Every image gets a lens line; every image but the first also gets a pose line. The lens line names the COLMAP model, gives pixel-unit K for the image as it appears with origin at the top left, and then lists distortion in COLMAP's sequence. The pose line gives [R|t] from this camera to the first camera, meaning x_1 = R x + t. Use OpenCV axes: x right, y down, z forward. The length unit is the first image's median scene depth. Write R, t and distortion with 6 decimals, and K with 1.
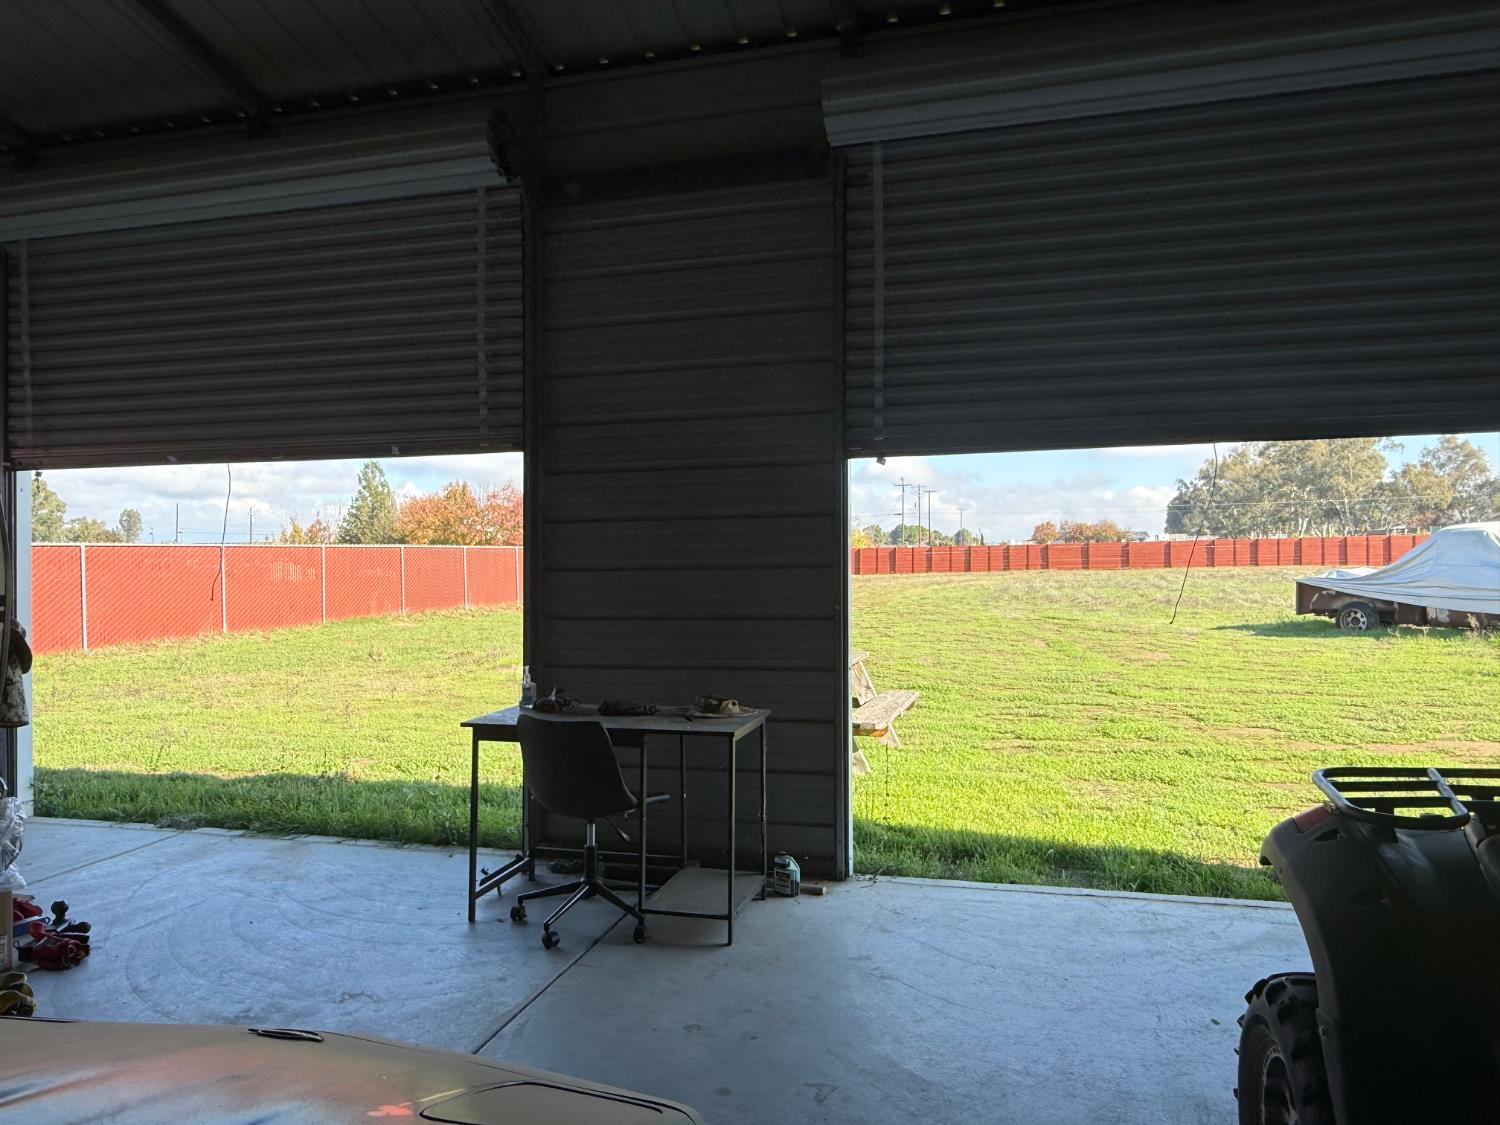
lens RADIAL K [[1030.3, 0, 744.2], [0, 1030.3, 564.3], [0, 0, 1]] dist [-0.005583, 0.001045]
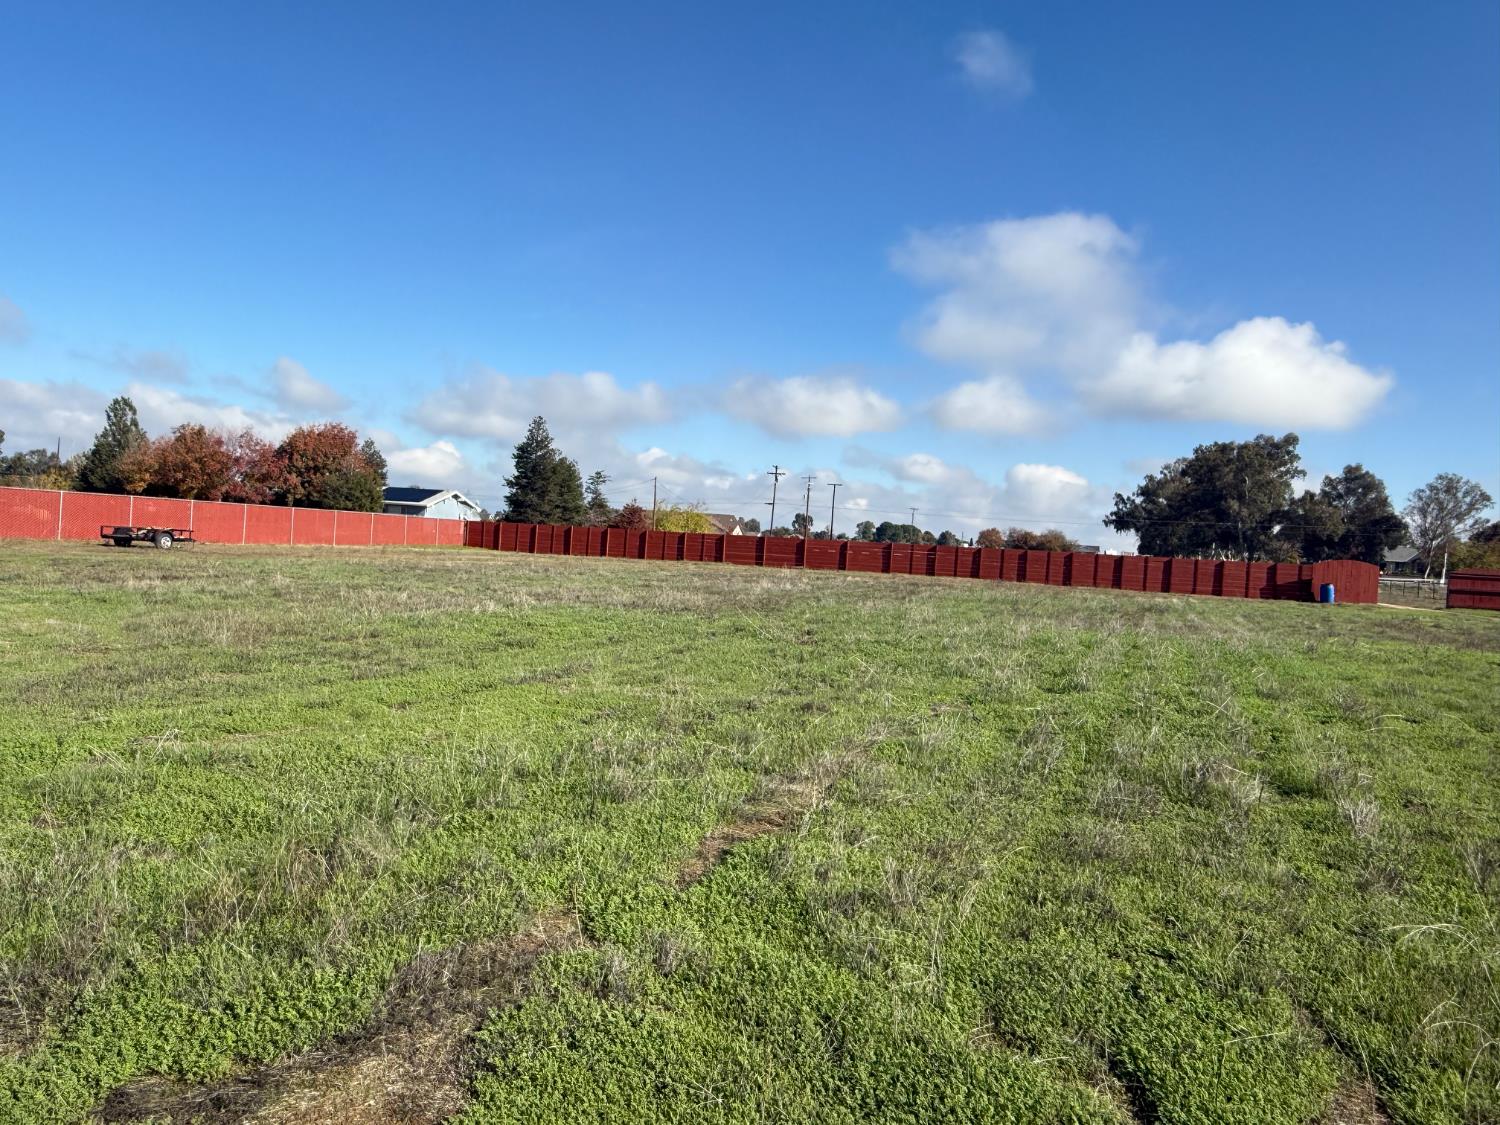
lens RADIAL K [[1030.3, 0, 753.6], [0, 1030.3, 563.9], [0, 0, 1]] dist [-0.005583, 0.001045]
pose [[0.996066, 0.080013, -0.038079, 0.149845], [-0.079574, 0.996745, 0.012902, -0.003361], [0.038987, -0.009821, 0.999191, 0.035736]]
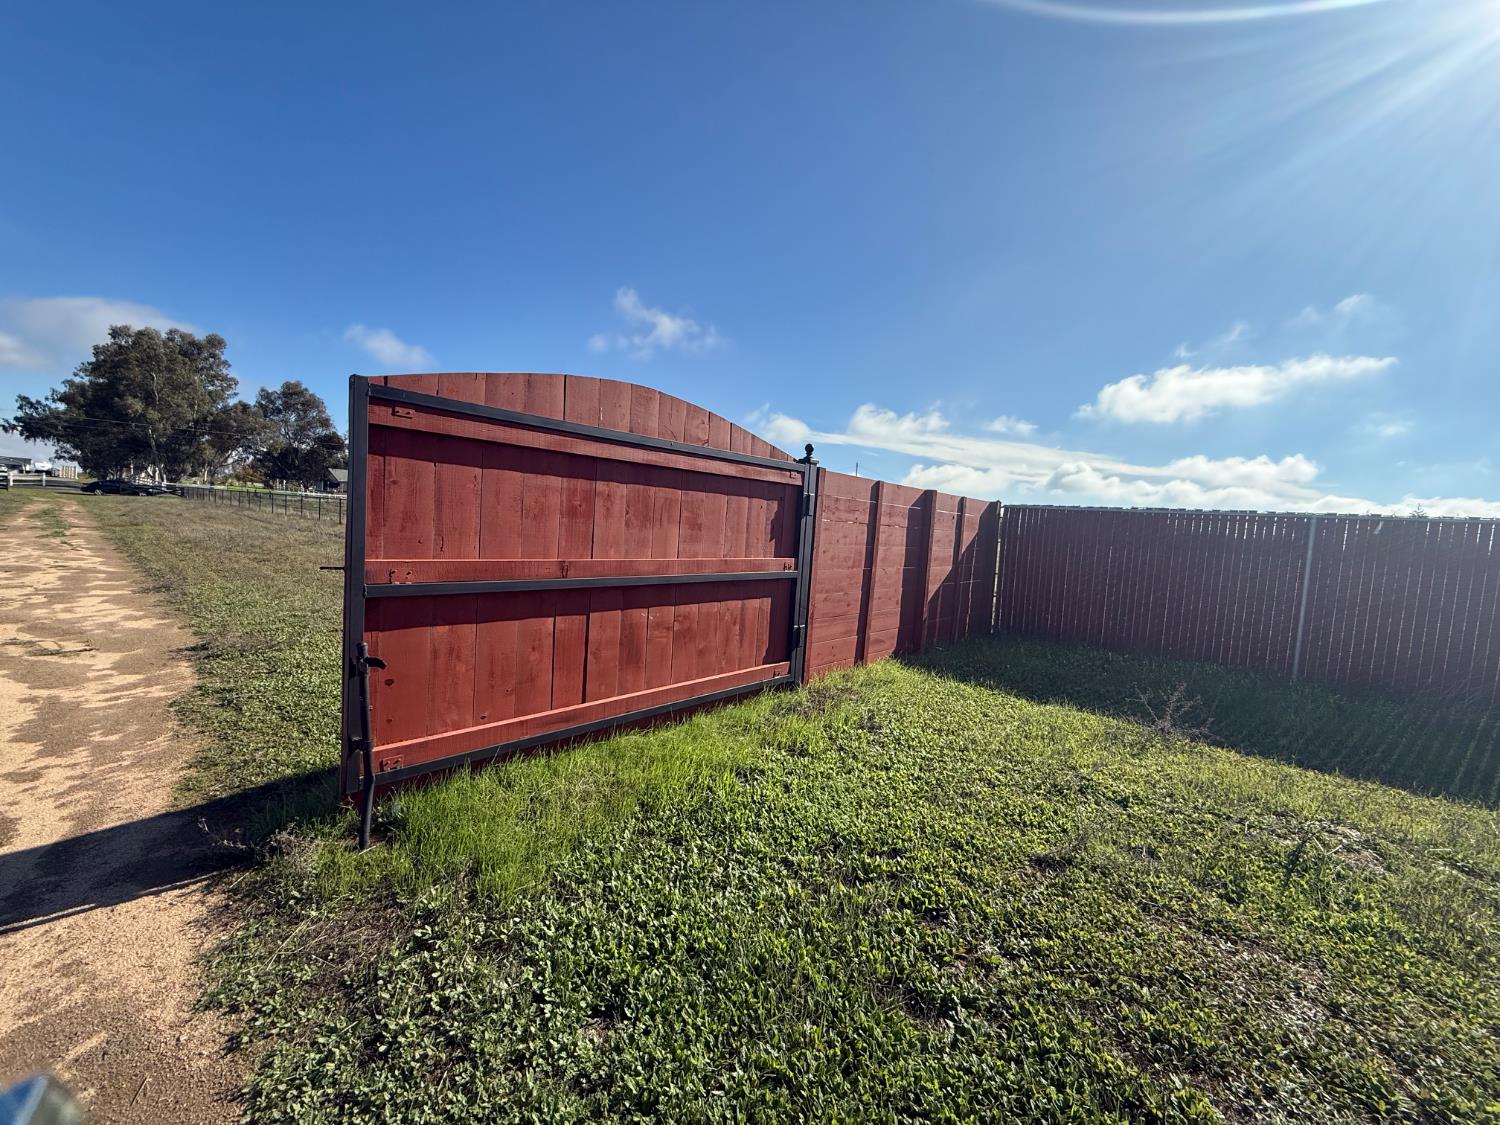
lens RADIAL K [[599.7, 0, 749.4], [0, 599.7, 569.9], [0, 0, 1]] dist [0.001404, -0.000036]
pose [[0.457150, -0.015012, 0.889263, 0.298757], [-0.069388, 0.996208, 0.052489, -0.008882], [-0.886679, -0.085699, 0.454375, 0.274617]]
